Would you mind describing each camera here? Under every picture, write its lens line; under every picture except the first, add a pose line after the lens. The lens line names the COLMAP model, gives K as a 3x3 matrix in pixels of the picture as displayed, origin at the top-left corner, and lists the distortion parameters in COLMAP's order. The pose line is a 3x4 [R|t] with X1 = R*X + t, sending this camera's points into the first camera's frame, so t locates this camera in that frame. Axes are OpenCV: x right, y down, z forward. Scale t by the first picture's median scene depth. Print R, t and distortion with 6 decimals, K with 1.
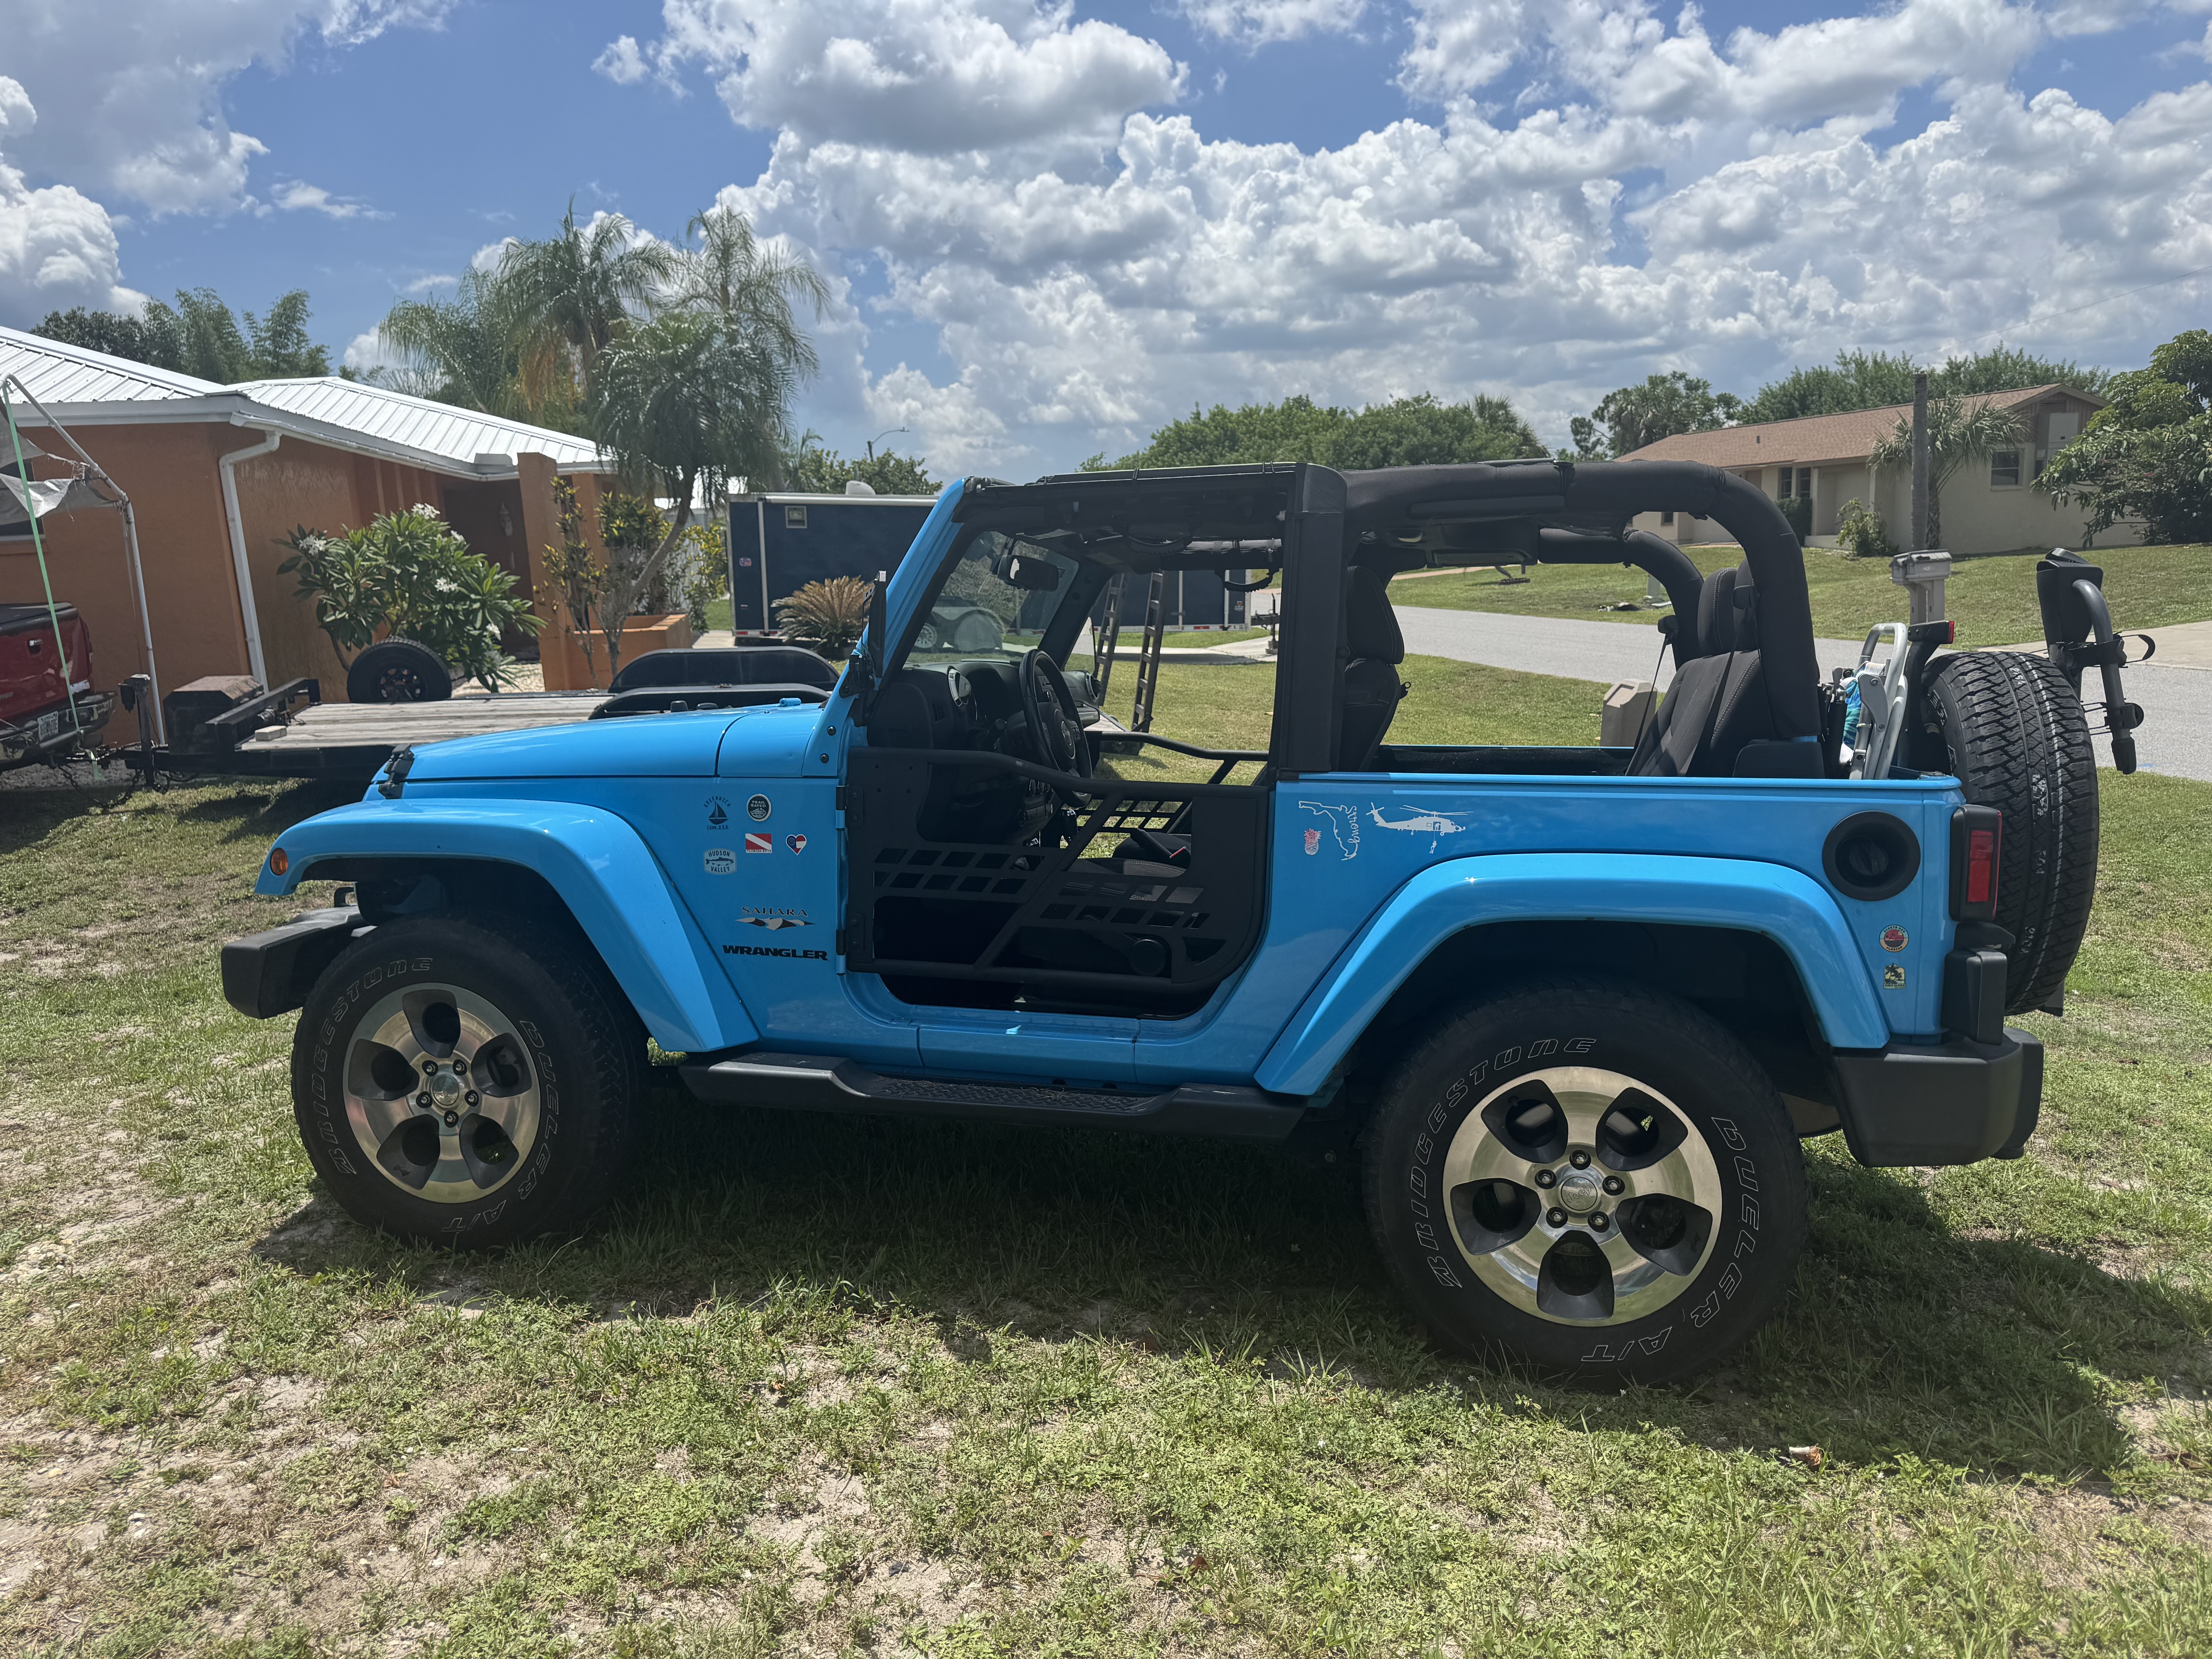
lens RADIAL K [[1525.2, 0, 1100.2], [0, 1525.2, 835.0], [0, 0, 1]] dist [0.135276, -0.208995]
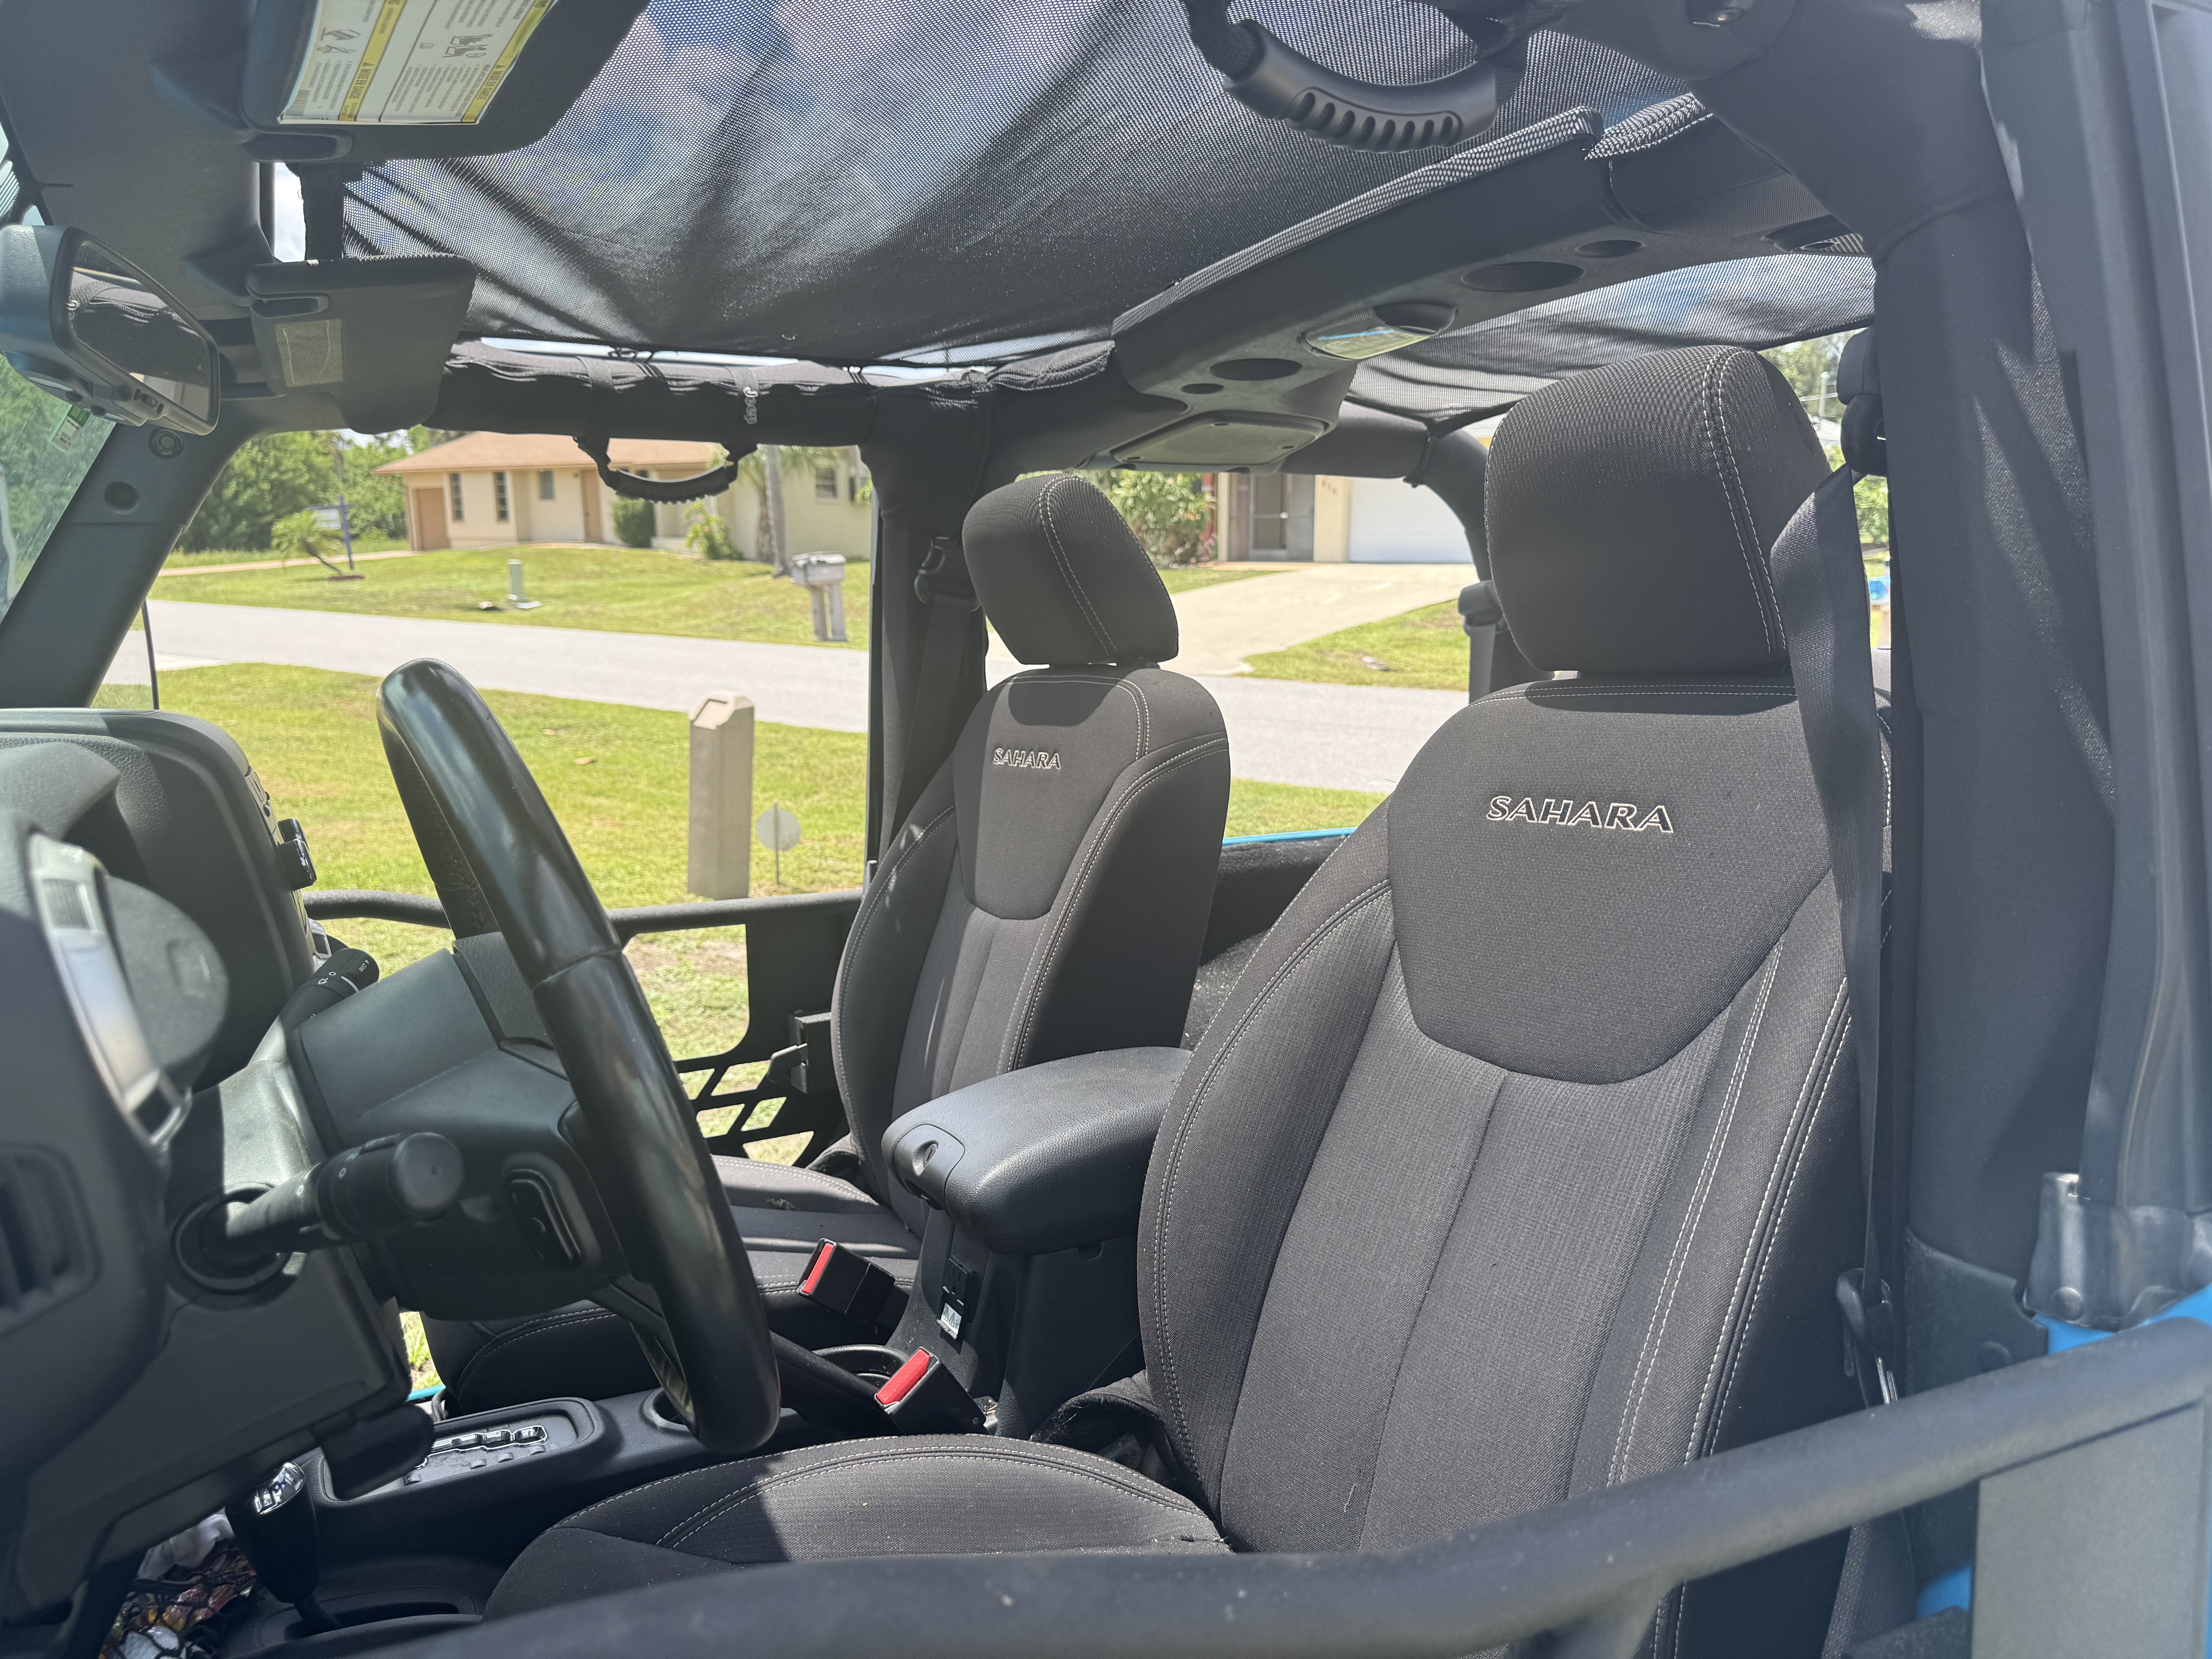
lens RADIAL K [[1551.3, 0, 1101.7], [0, 1551.3, 837.2], [0, 0, 1]] dist [0.082824, -0.188313]
pose [[0.745764, -0.092764, 0.659720, -0.077333], [0.094588, 0.994970, 0.032978, -0.079961], [-0.659461, 0.037808, 0.750787, 0.644635]]
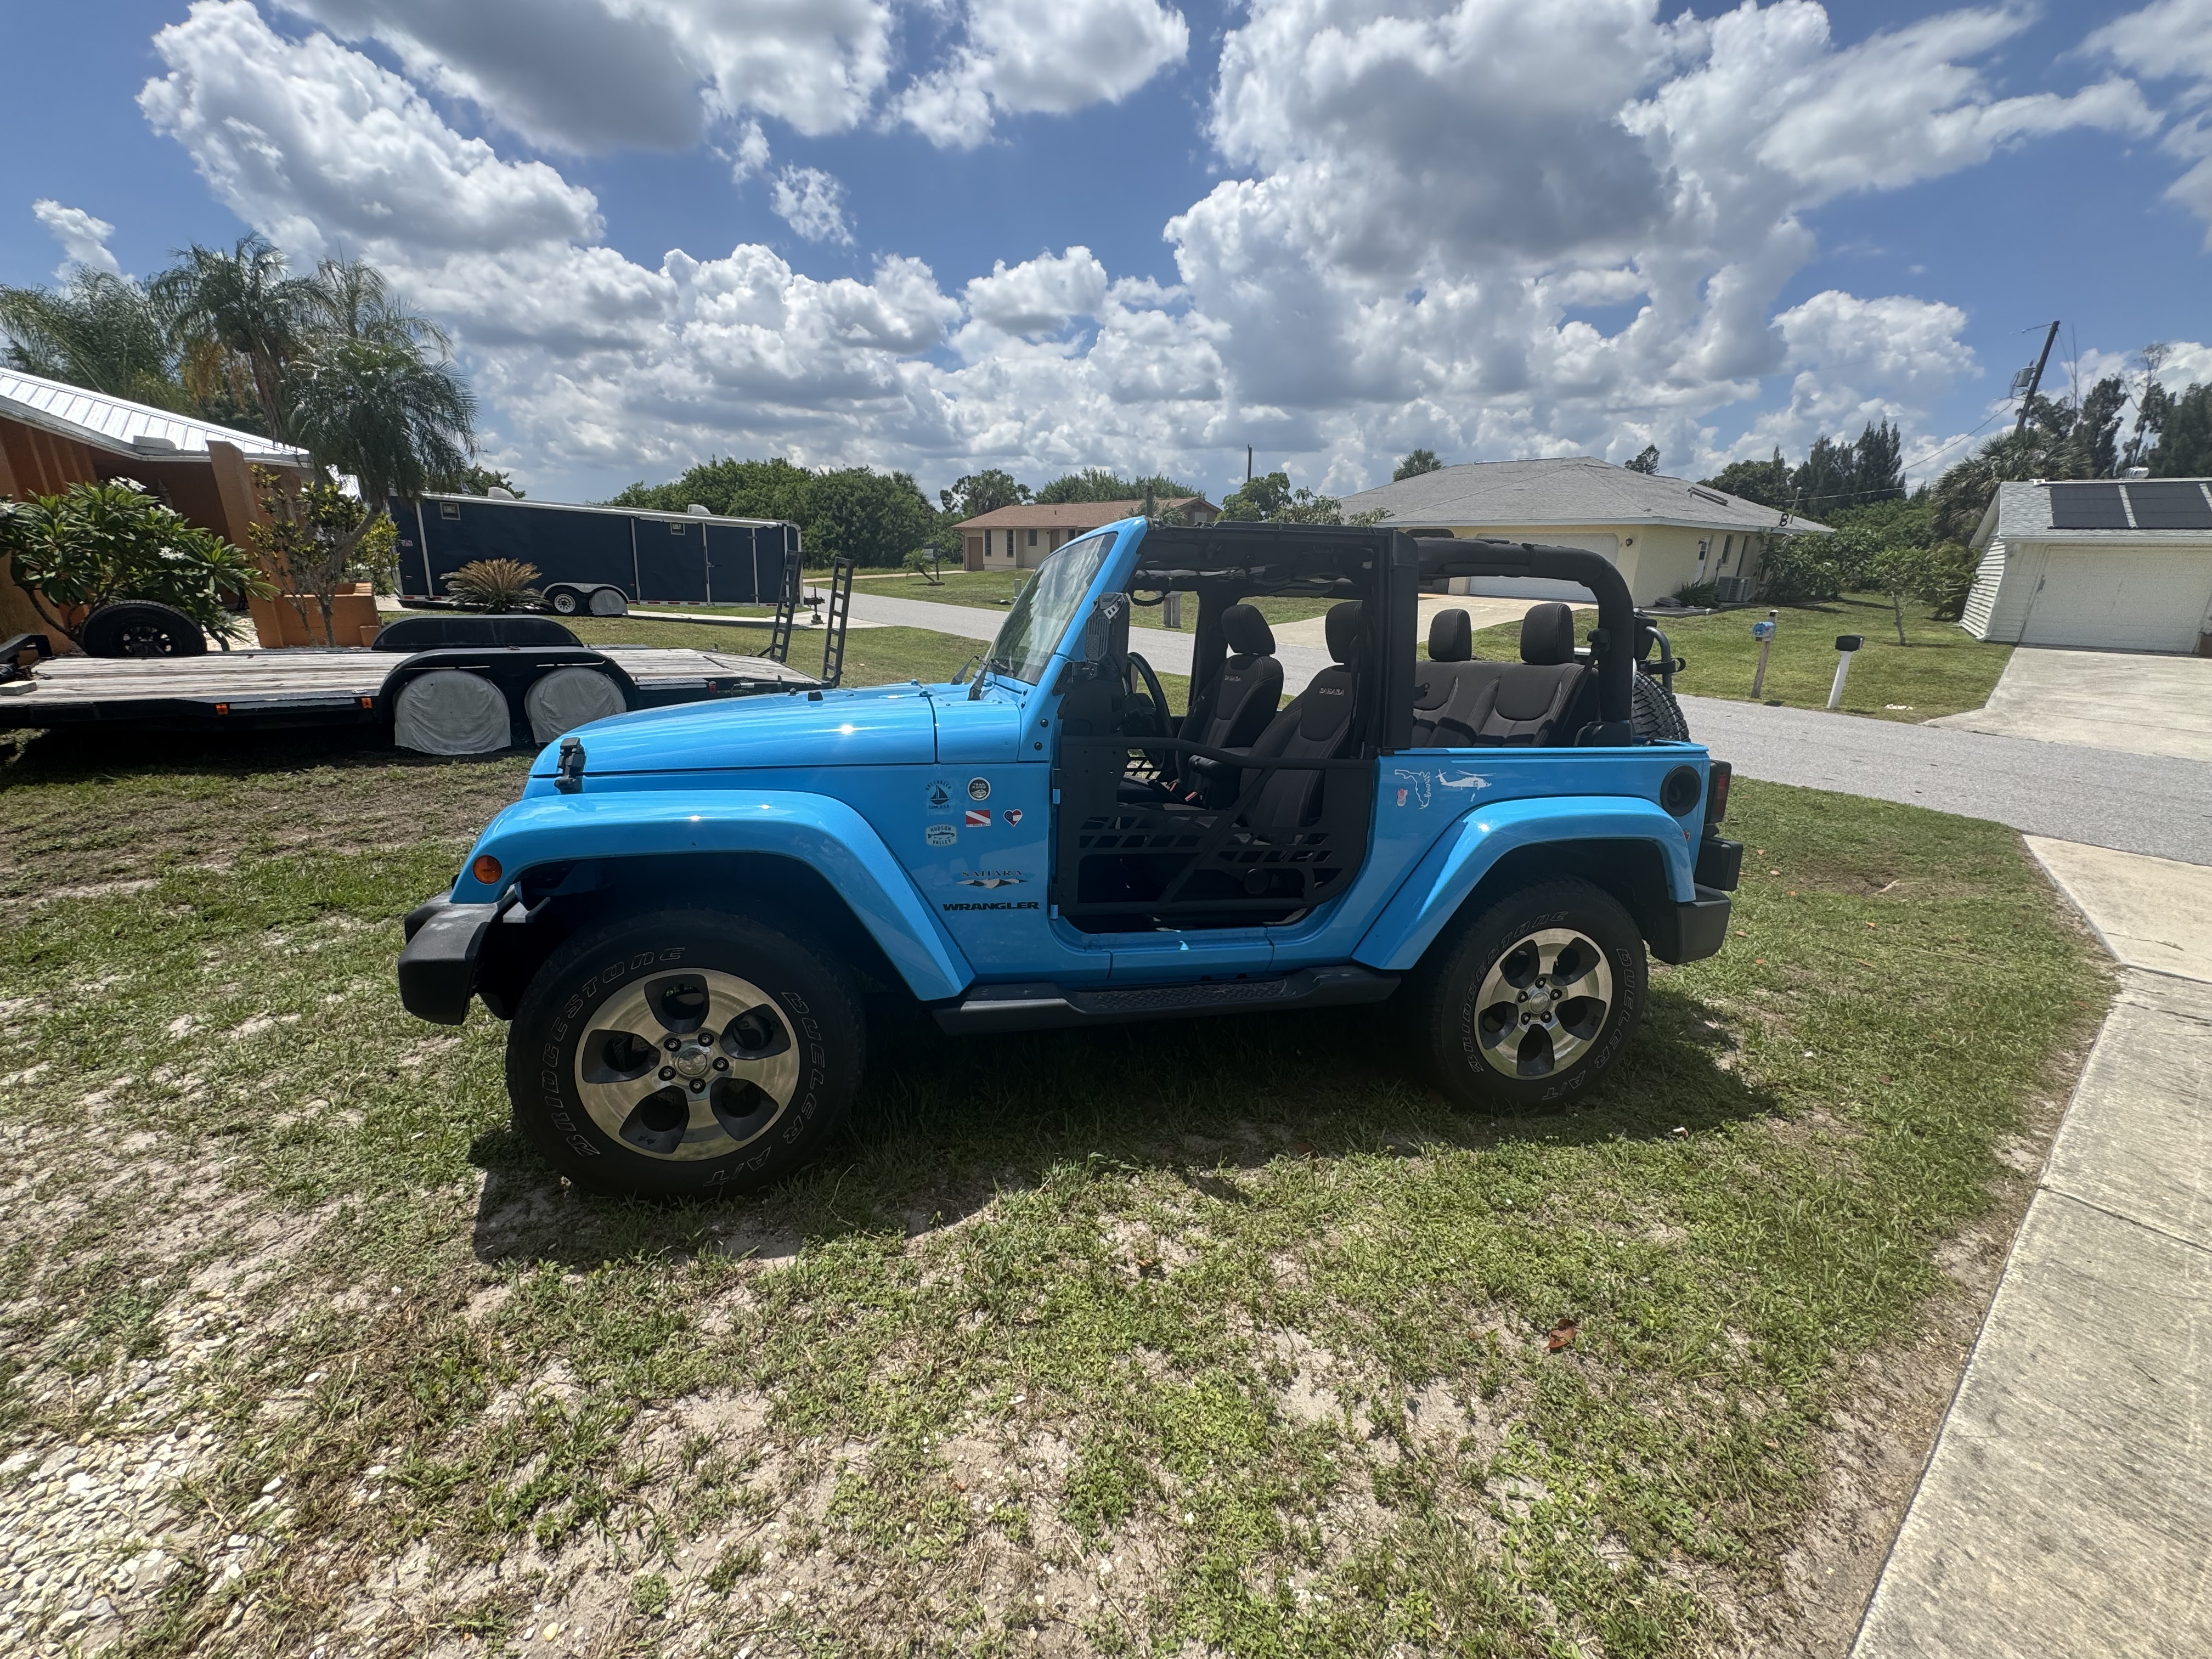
lens RADIAL K [[873.0, 0, 1095.3], [0, 873.0, 823.0], [0, 0, 1]] dist [-0.000858, -0.000258]
pose [[0.889598, -0.074672, 0.450600, -0.330751], [0.025774, 0.993181, 0.113702, -0.048746], [-0.456017, -0.089535, 0.885456, 0.265065]]
